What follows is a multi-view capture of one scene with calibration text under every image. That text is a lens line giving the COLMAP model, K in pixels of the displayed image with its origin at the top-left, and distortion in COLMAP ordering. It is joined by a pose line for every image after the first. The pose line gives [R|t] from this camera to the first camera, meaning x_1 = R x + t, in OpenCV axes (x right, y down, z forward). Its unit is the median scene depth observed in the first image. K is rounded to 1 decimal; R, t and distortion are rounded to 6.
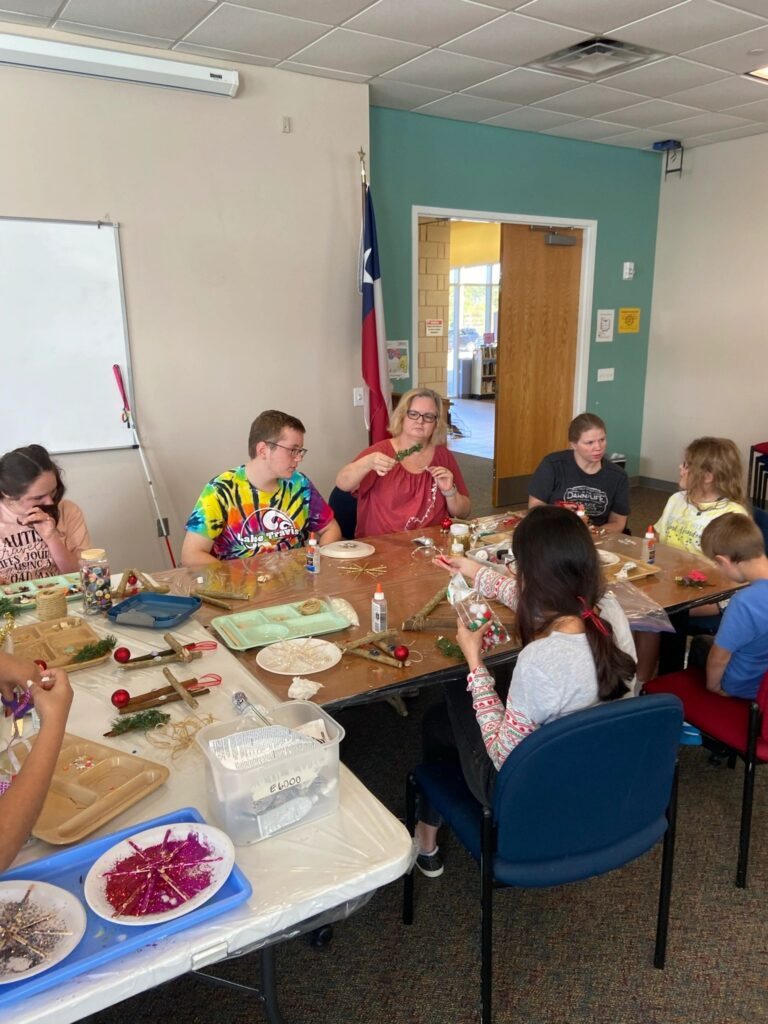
lens RADIAL K [[771.5, 0, 400.1], [0, 771.5, 507.0], [0, 0, 1]] dist [0.117148, -0.142162]
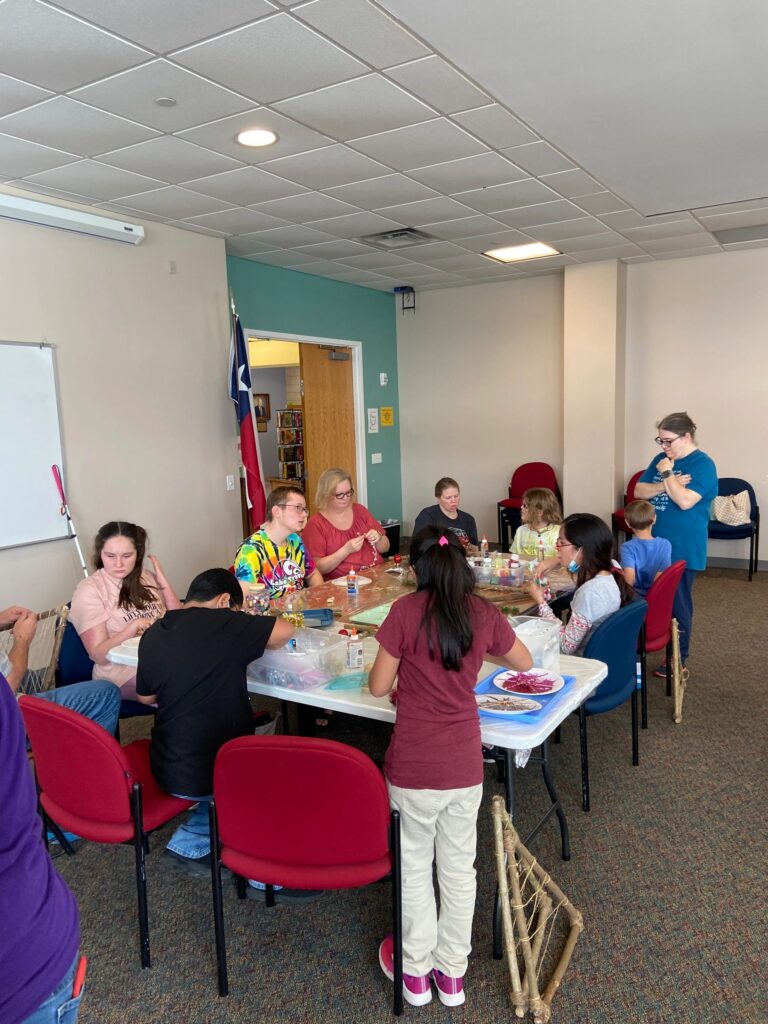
lens RADIAL K [[771.5, 0, 400.1], [0, 771.5, 507.0], [0, 0, 1]] dist [0.117148, -0.142162]
pose [[0.896623, -0.075553, 0.436301, -0.401079], [0.126995, 0.987819, -0.089923, 0.040818], [-0.424192, 0.136035, 0.895296, -0.202169]]
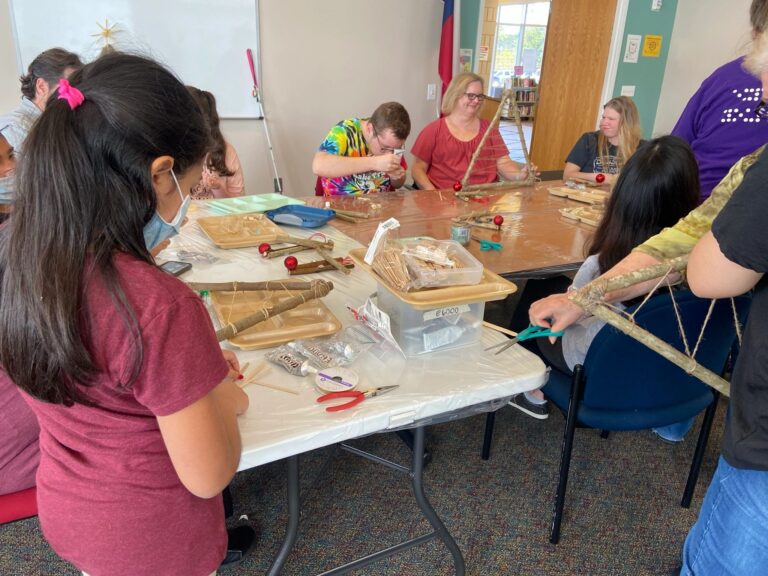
lens RADIAL K [[578.6, 0, 384.0], [0, 578.6, 288.0], [0, 0, 1]] dist [0.117148, -0.142162]
pose [[0.995407, 0.071848, -0.063272, -0.055942], [-0.063013, 0.989245, 0.131999, 0.059029], [0.072076, -0.127406, 0.989228, 0.024394]]
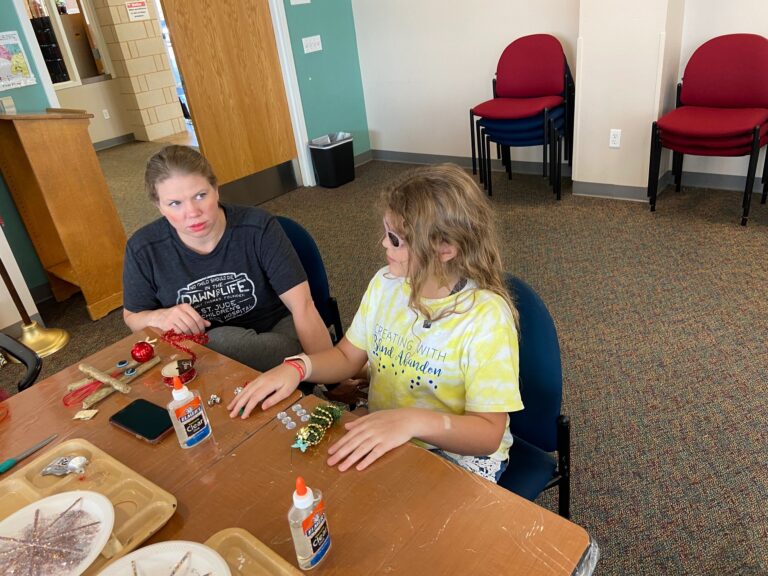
lens RADIAL K [[578.6, 0, 384.0], [0, 578.6, 288.0], [0, 0, 1]] dist [0.117148, -0.142162]
pose [[0.949302, -0.225198, 0.219343, 0.206332], [0.172396, 0.956389, 0.235797, -0.074352], [-0.262878, -0.186029, 0.946725, 0.452436]]
